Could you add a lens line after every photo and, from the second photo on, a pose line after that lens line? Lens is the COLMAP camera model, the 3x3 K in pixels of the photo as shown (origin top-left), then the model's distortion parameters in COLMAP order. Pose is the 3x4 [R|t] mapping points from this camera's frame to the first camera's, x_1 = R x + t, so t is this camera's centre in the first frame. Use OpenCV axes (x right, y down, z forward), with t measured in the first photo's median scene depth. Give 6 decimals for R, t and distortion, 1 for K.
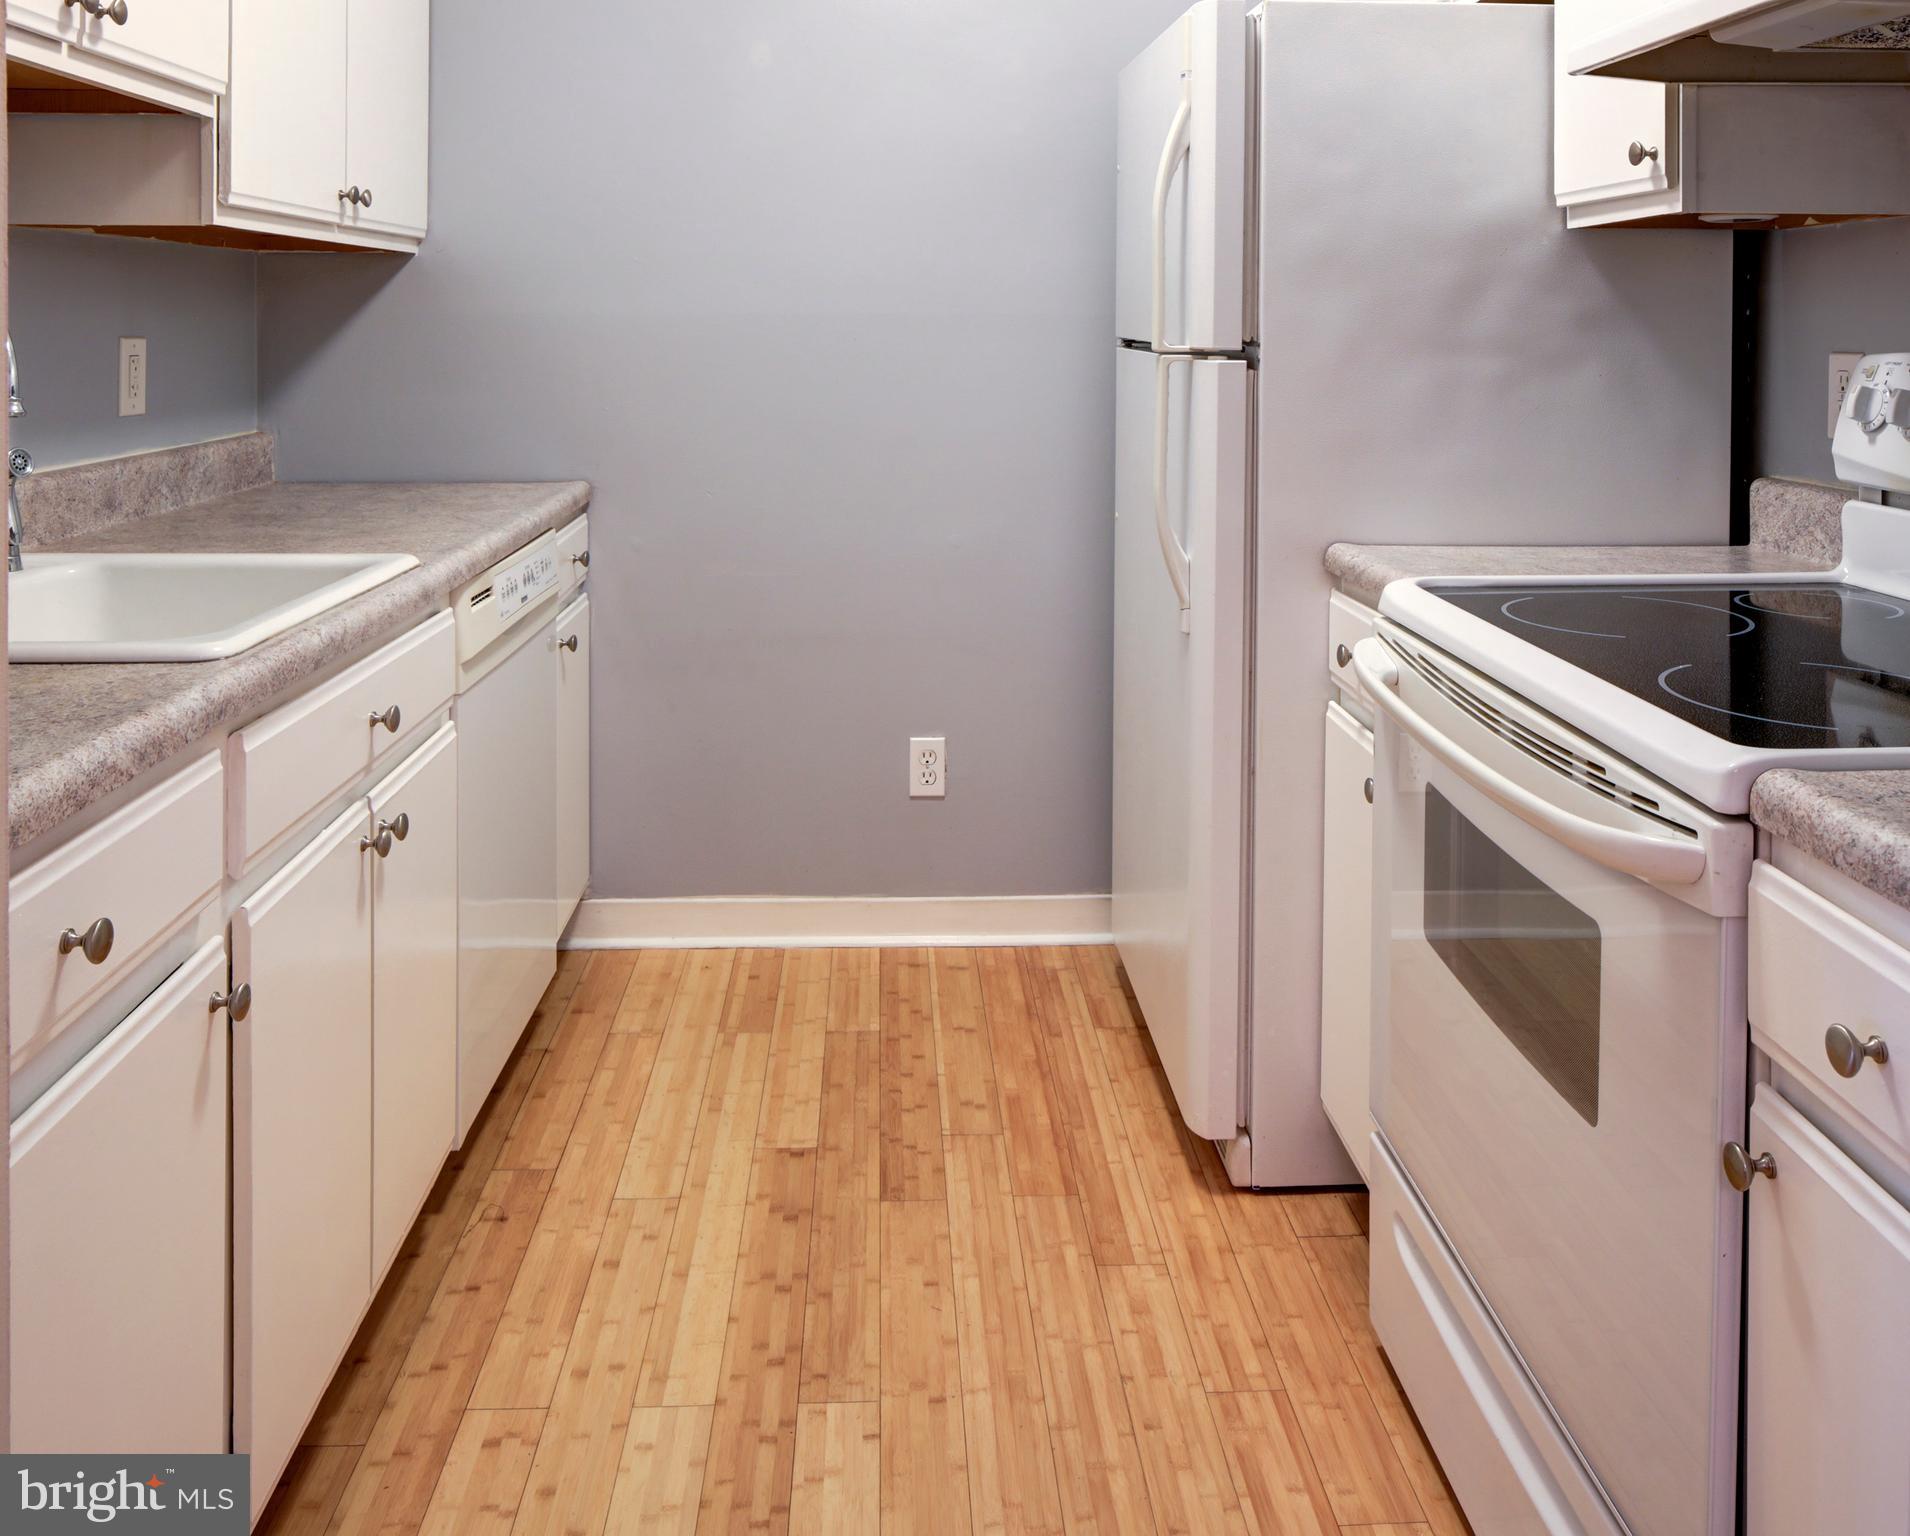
lens RADIAL K [[1552.4, 0, 983.1], [0, 1552.4, 334.3], [0, 0, 1]] dist [-0.011208, 0.006247]
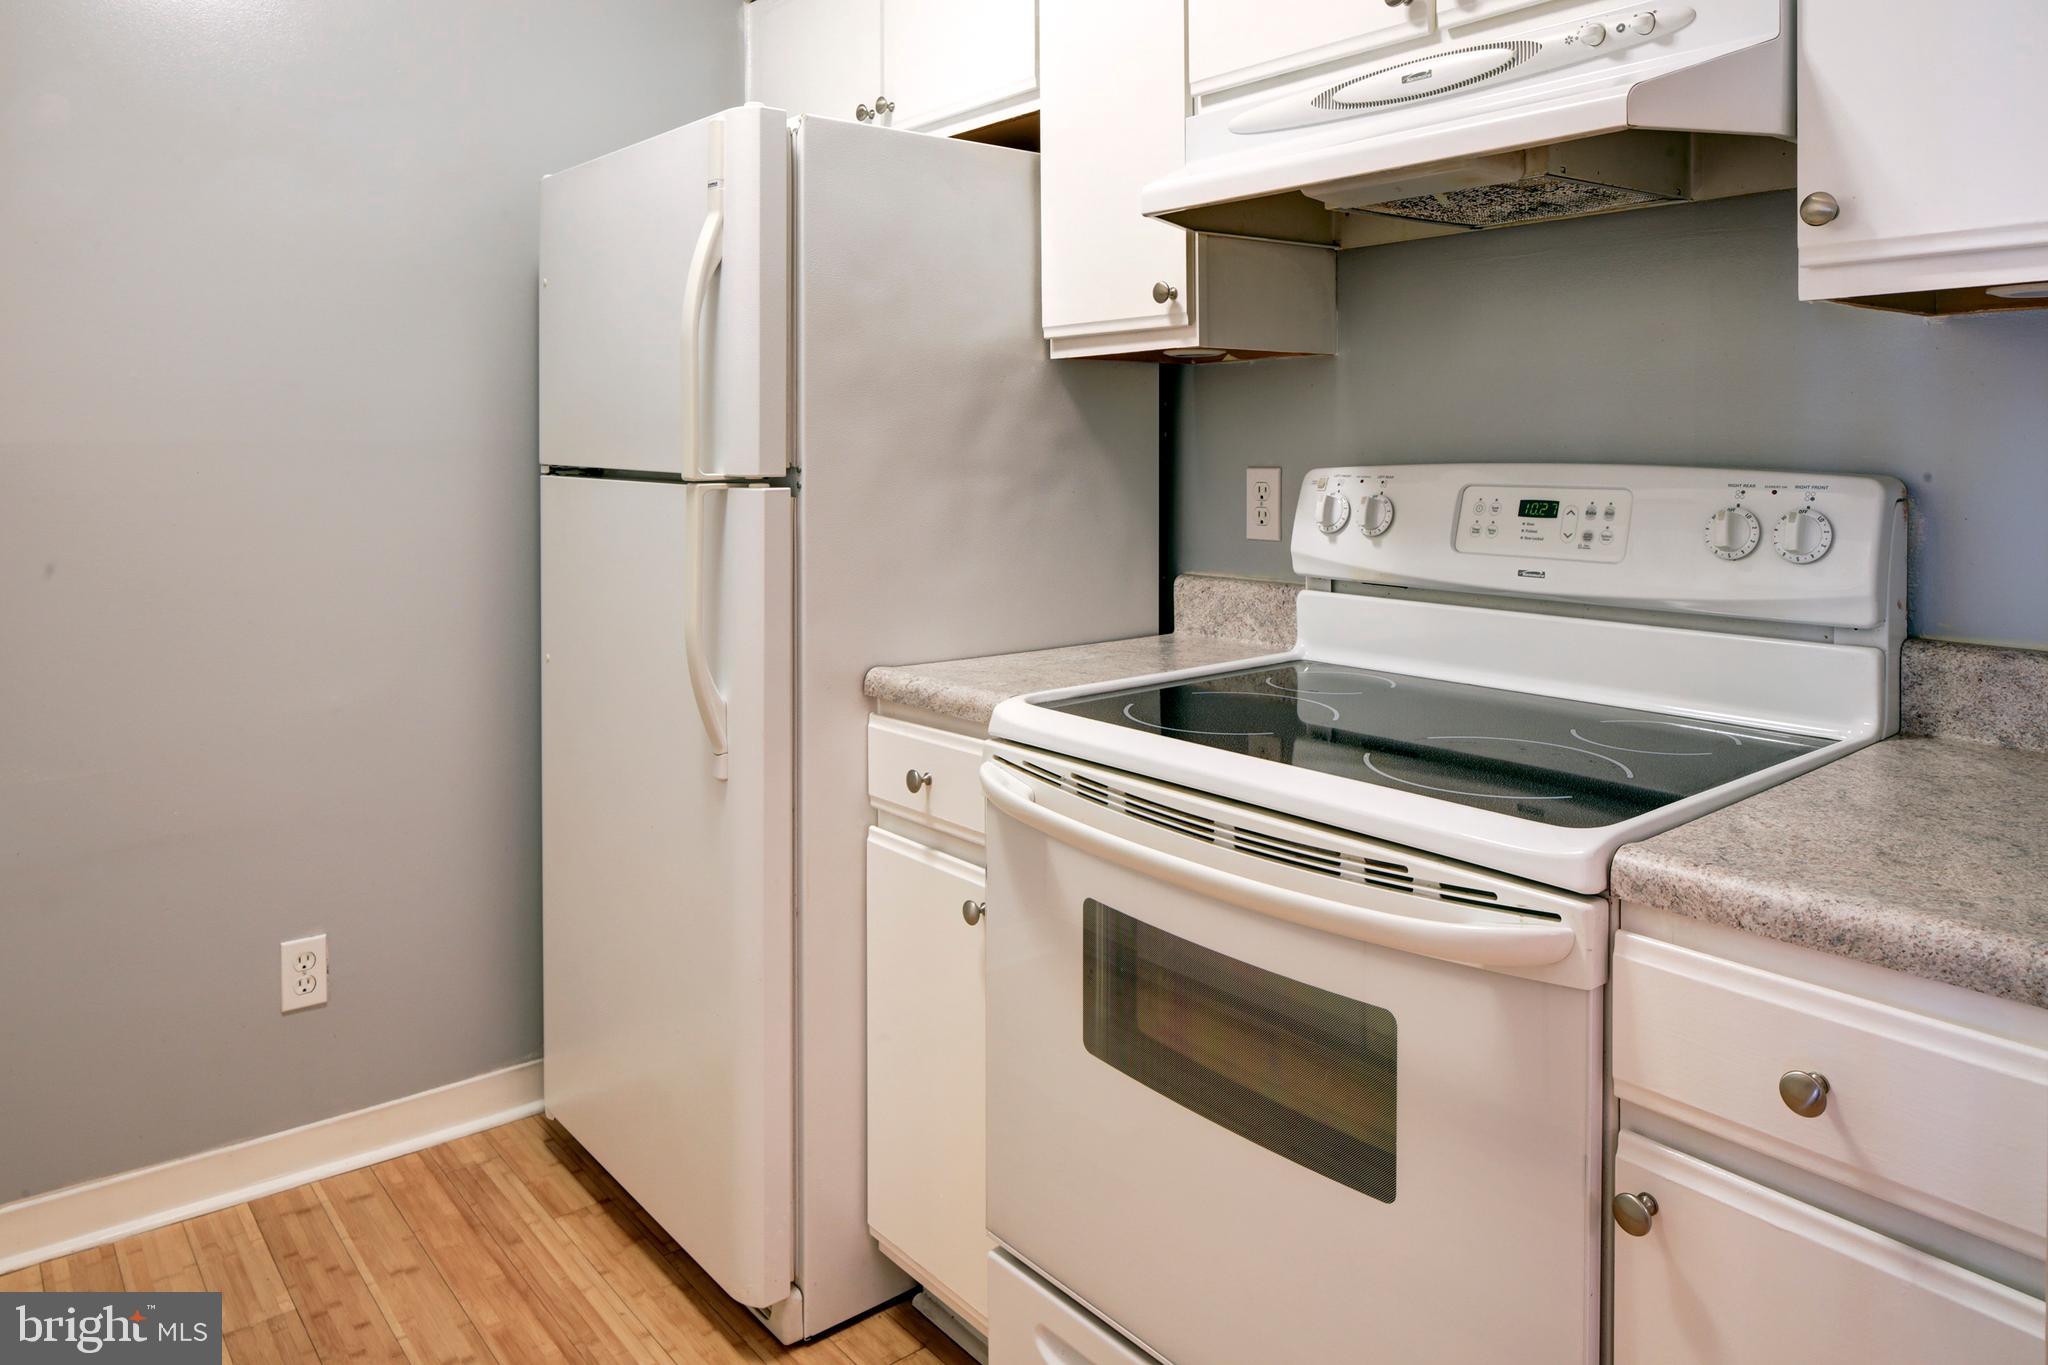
lens RADIAL K [[1361.9, 0, 1022.3], [0, 1361.9, 461.8], [0, 0, 1]] dist [-0.001722, -0.008782]
pose [[0.812621, -0.015948, 0.582575, -0.202729], [0.012886, 0.999873, 0.009397, -0.004887], [-0.582651, -0.000129, 0.812723, 0.229234]]
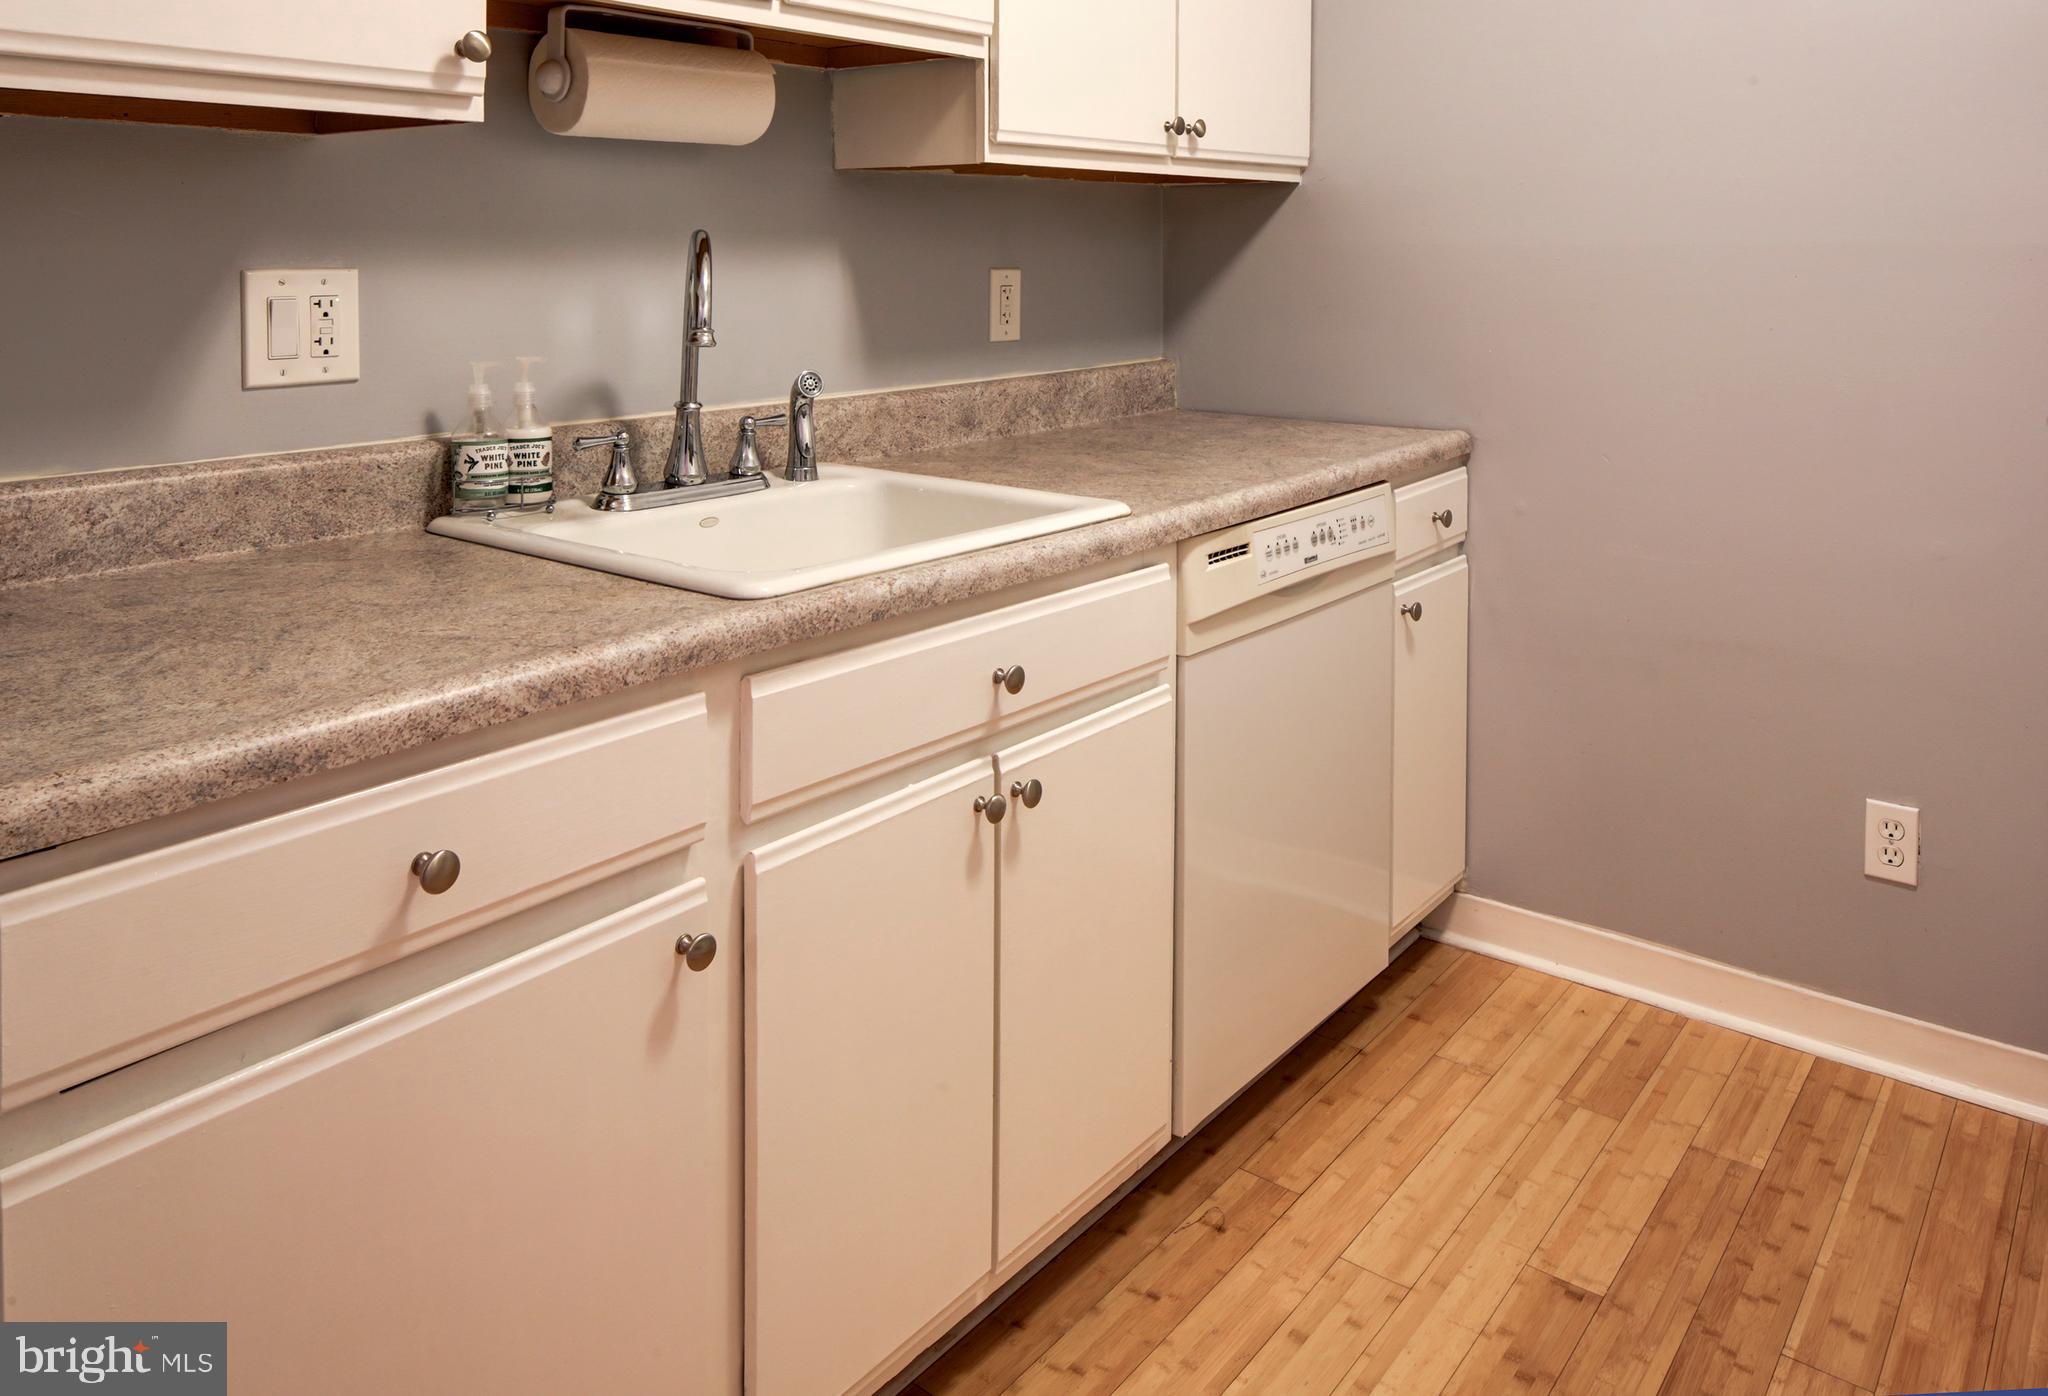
lens RADIAL K [[1515.6, 0, 1056.3], [0, 1515.6, 289.1], [0, 0, 1]] dist [-0.004331, -0.002156]
pose [[0.755928, 0.017360, -0.654424, 0.187244], [-0.003342, 0.999738, 0.022660, -0.008995], [0.654646, -0.014942, 0.755788, 0.249218]]
